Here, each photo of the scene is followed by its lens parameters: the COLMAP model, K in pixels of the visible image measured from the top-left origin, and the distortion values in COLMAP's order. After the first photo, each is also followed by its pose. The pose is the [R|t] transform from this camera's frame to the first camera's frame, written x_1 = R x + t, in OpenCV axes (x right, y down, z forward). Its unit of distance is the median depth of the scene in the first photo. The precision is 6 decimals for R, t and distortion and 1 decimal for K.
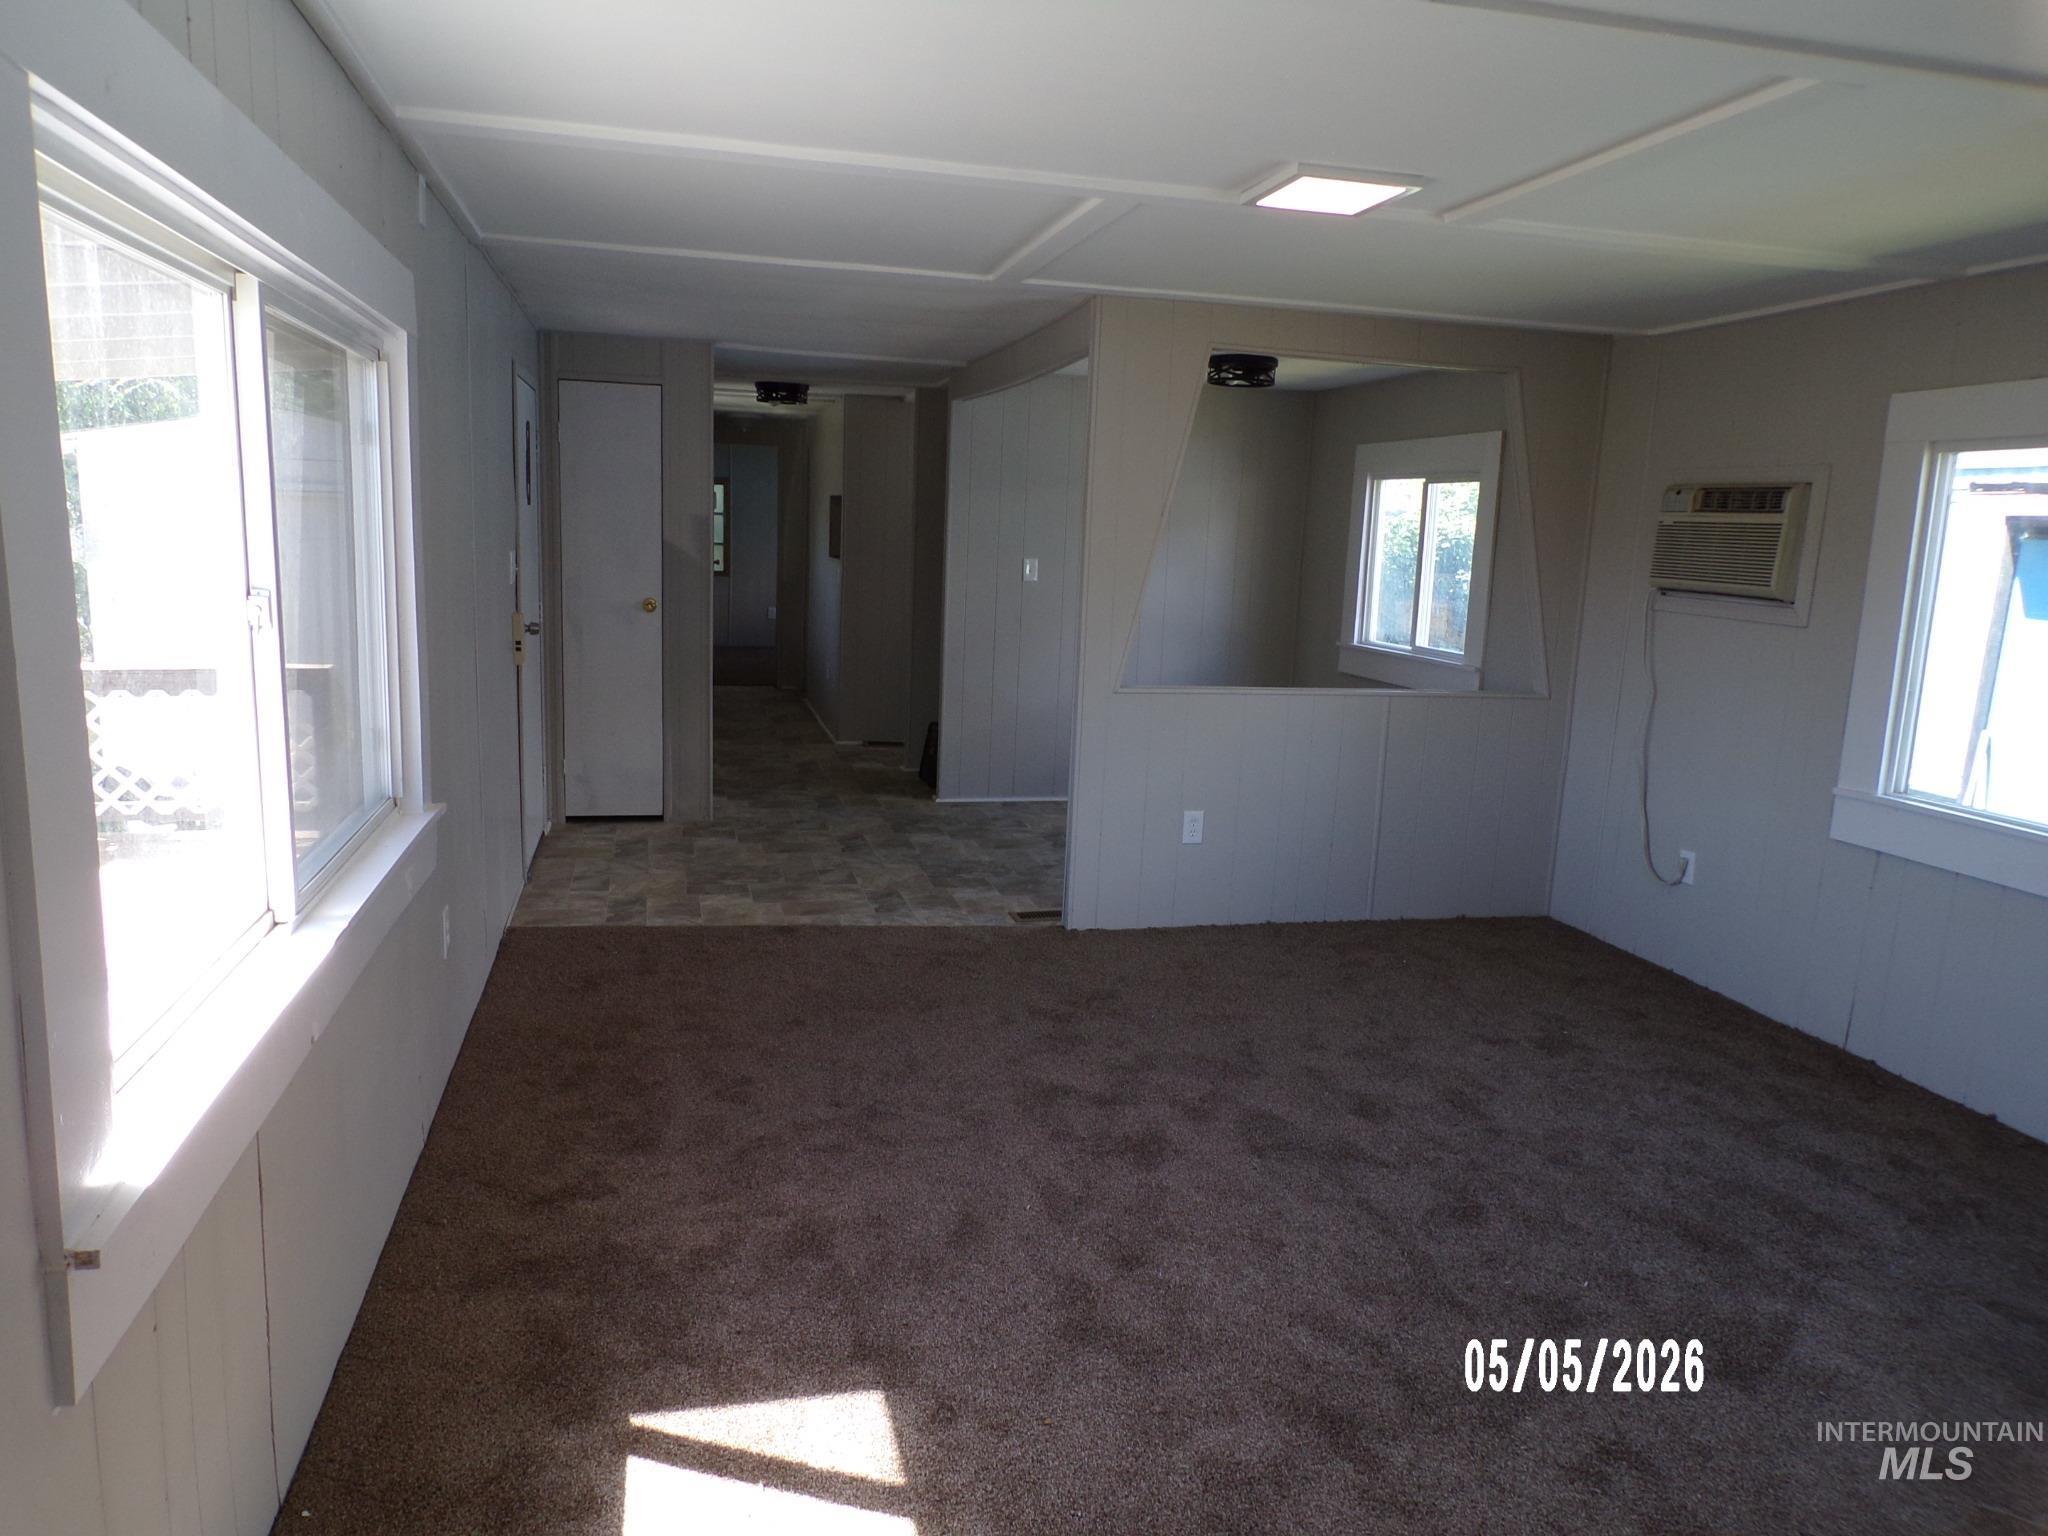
lens RADIAL K [[1373.9, 0, 1024.0], [0, 1373.9, 768.0], [0, 0, 1]] dist [-0.027511, 0.005003]
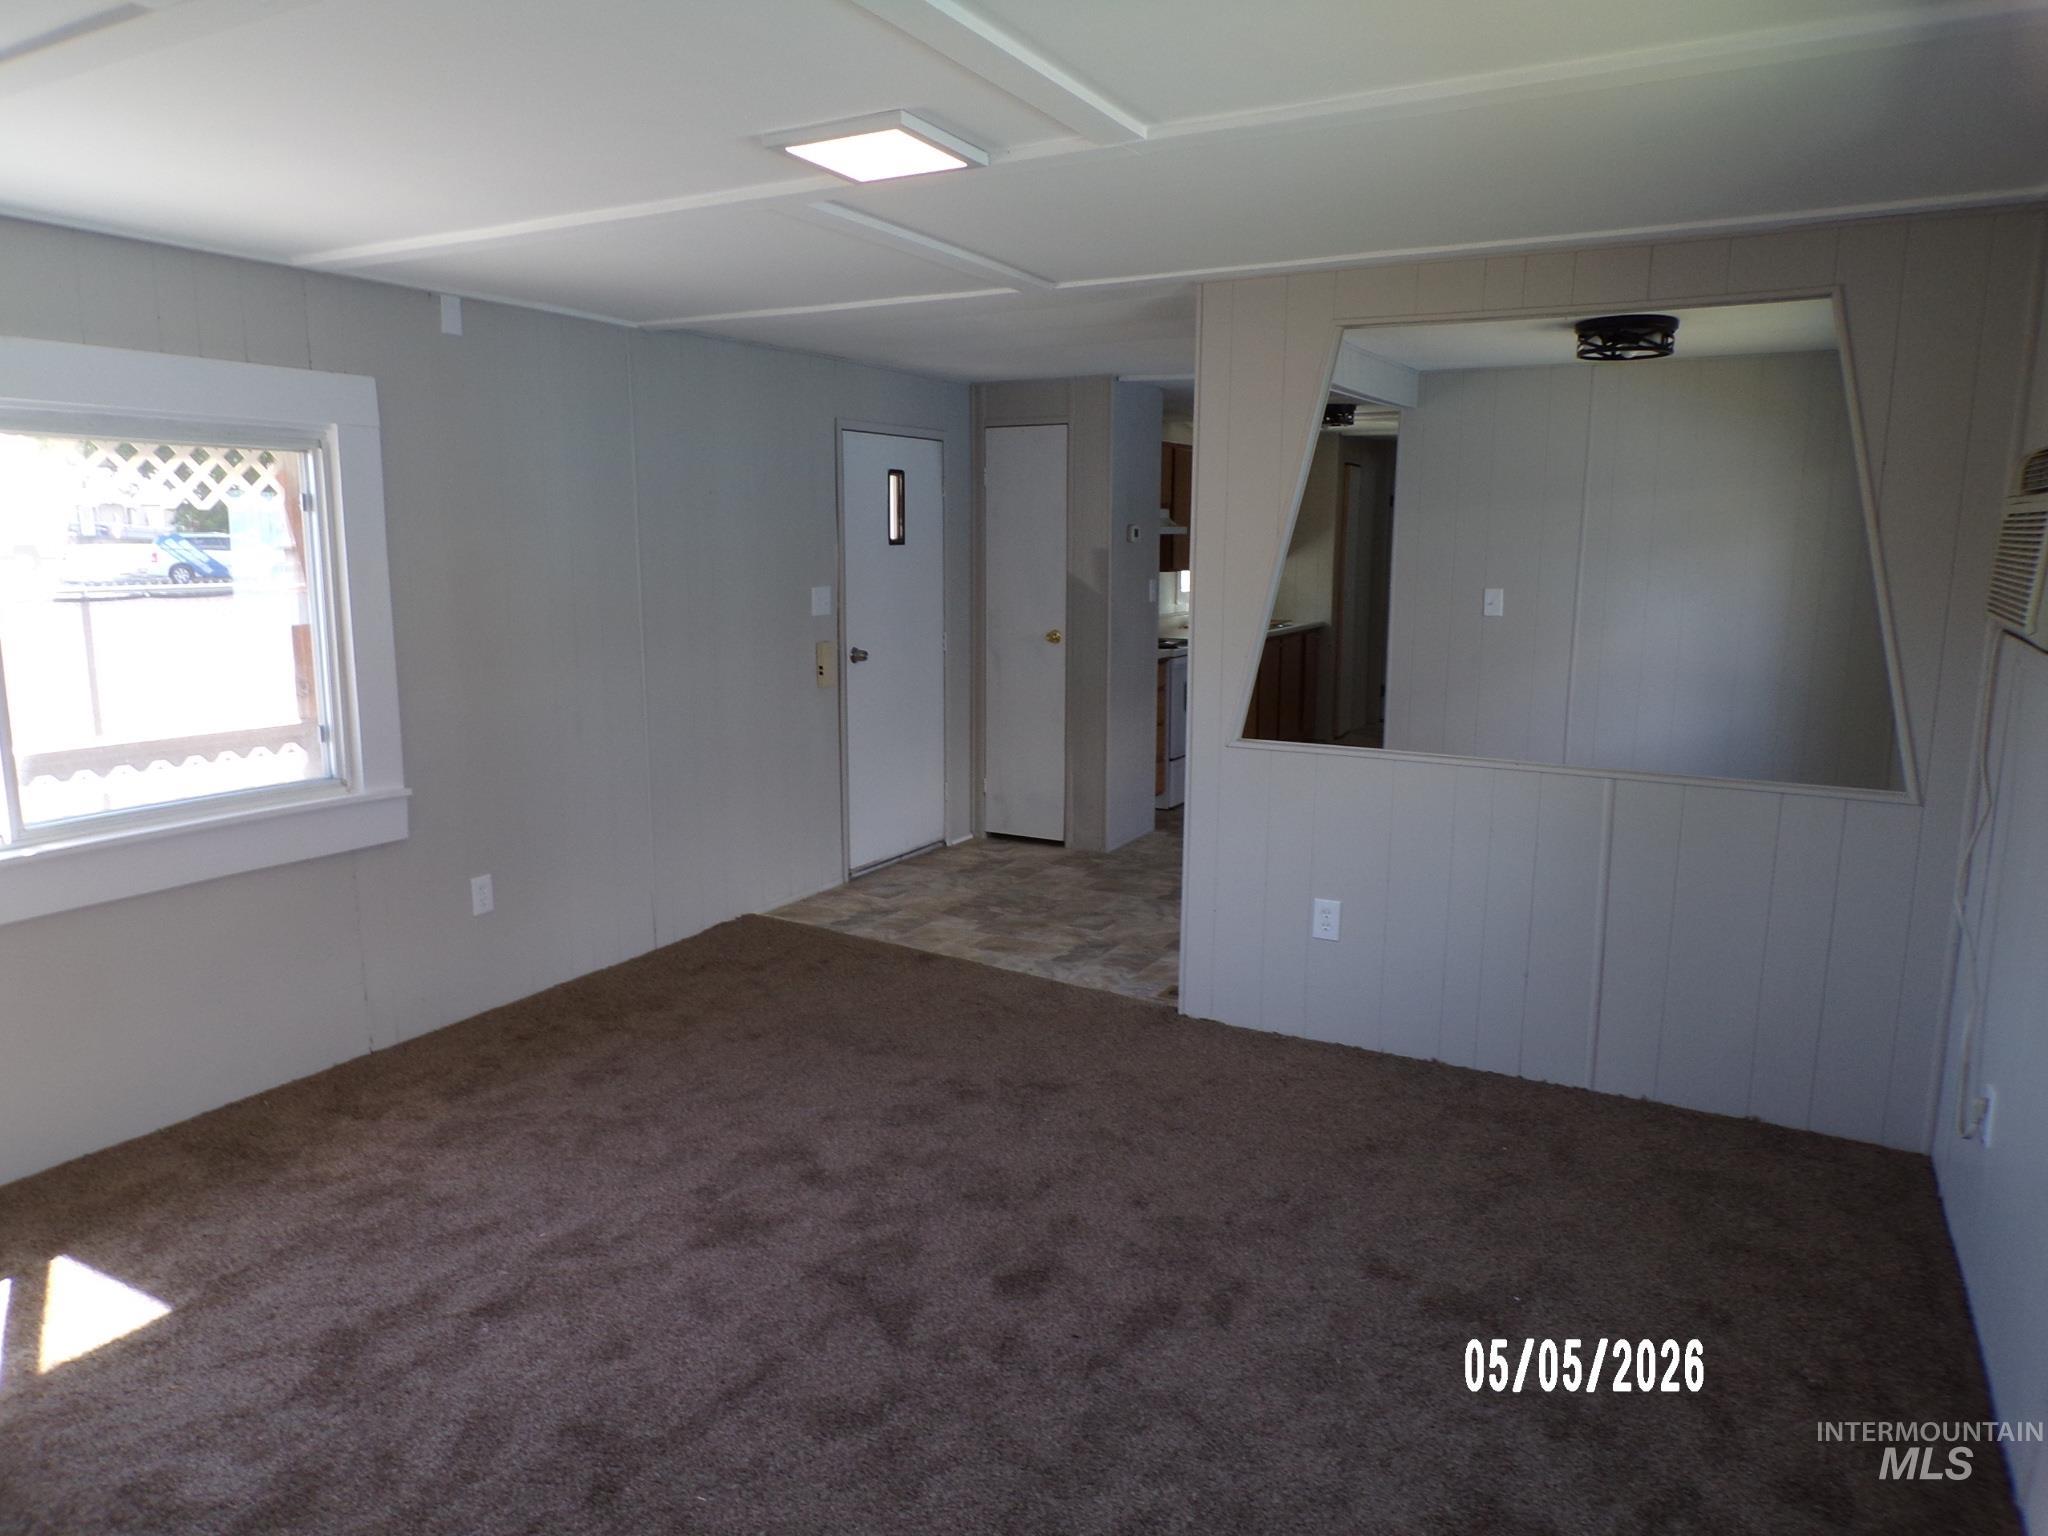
lens RADIAL K [[1388.5, 0, 1013.7], [0, 1388.5, 773.0], [0, 0, 1]] dist [-0.027265, 0.024674]
pose [[0.730325, 0.079204, -0.678492, 0.556234], [-0.092603, 0.995566, 0.016540, -0.040692], [0.676794, 0.050750, 0.734421, 0.285391]]
